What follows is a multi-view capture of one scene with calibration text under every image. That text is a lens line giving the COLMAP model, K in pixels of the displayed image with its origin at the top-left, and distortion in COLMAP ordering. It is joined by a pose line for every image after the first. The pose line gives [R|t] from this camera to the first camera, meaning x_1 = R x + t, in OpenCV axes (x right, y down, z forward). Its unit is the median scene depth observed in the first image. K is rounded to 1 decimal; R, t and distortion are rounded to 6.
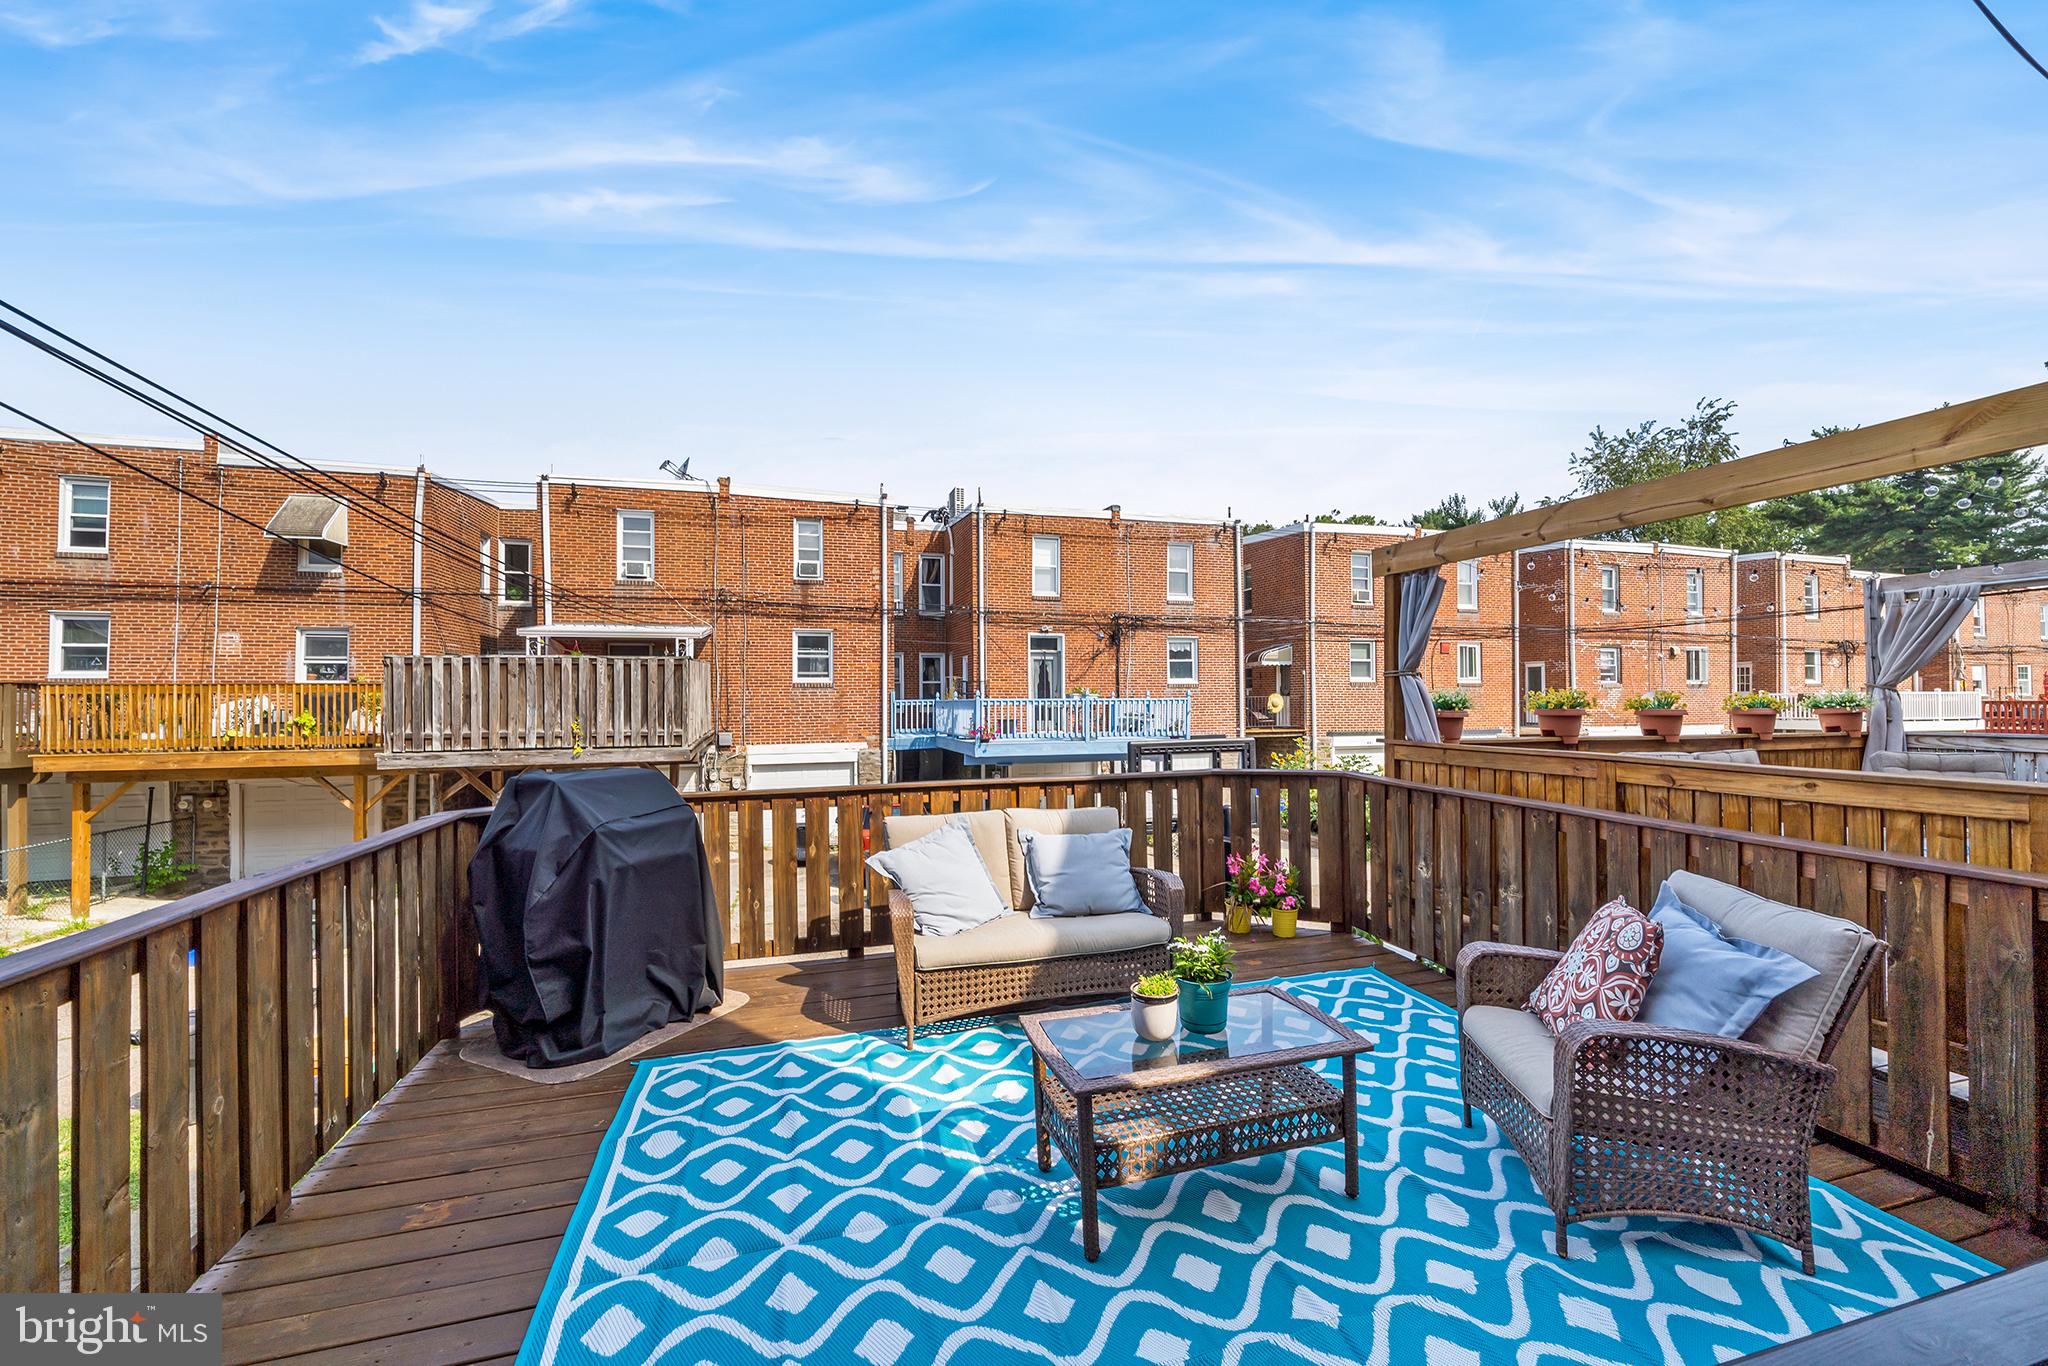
lens RADIAL K [[800.9, 0, 1025.8], [0, 800.9, 692.4], [0, 0, 1]] dist [-0.004266, 0.000581]
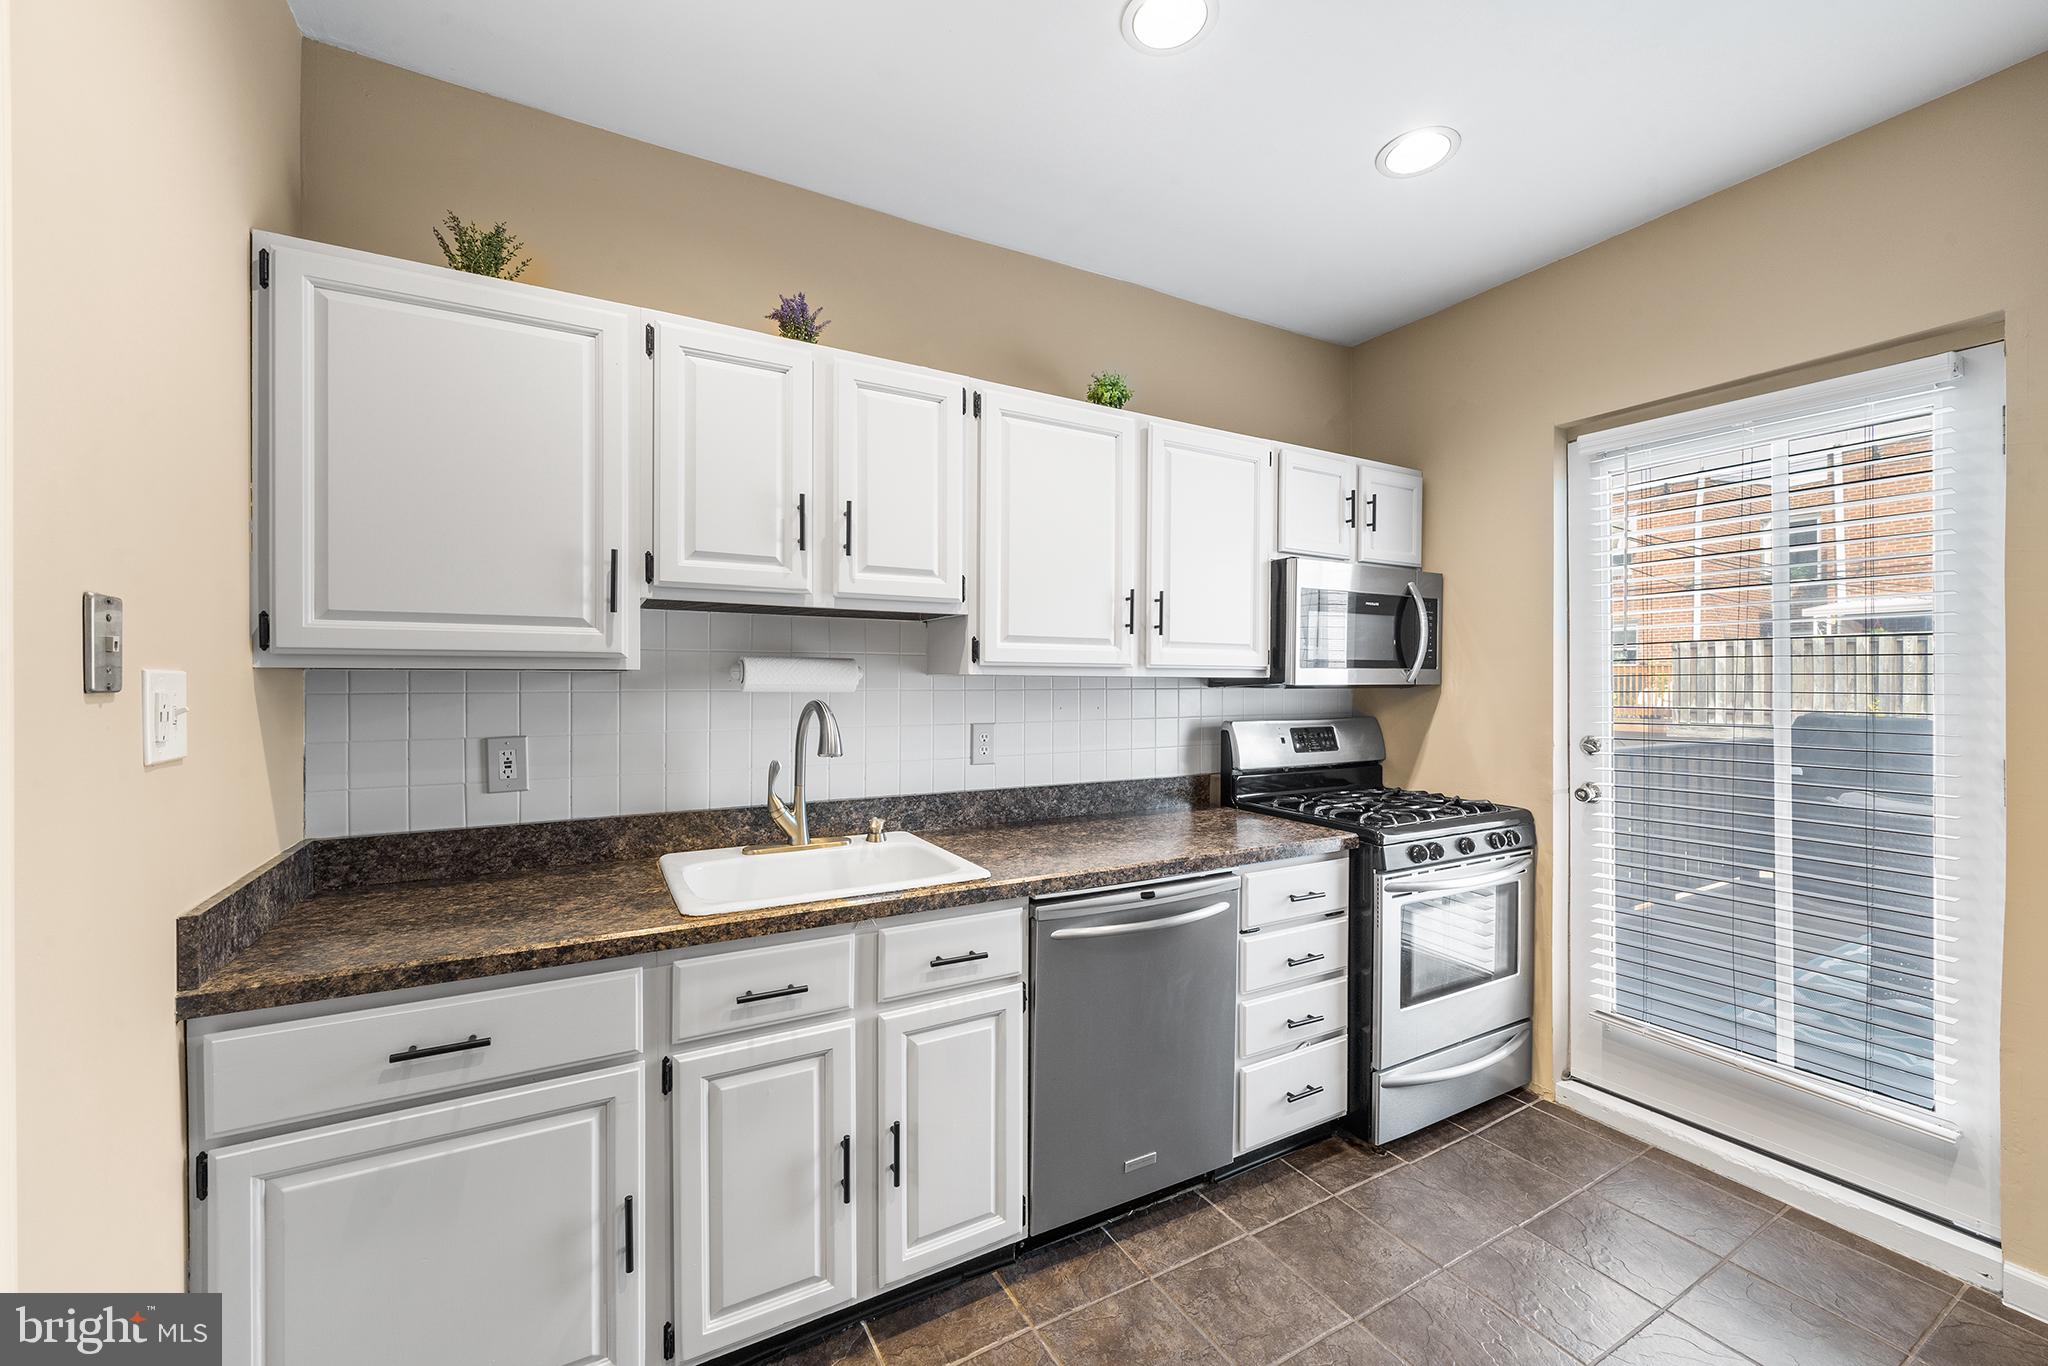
lens RADIAL K [[800.9, 0, 1014.2], [0, 800.9, 684.7], [0, 0, 1]] dist [-0.004266, 0.000581]
pose [[0.225982, 0.004373, -0.974122, 0.131049], [-0.005539, 0.999980, 0.003204, 0.019033], [0.974116, 0.004671, 0.226002, -0.214468]]
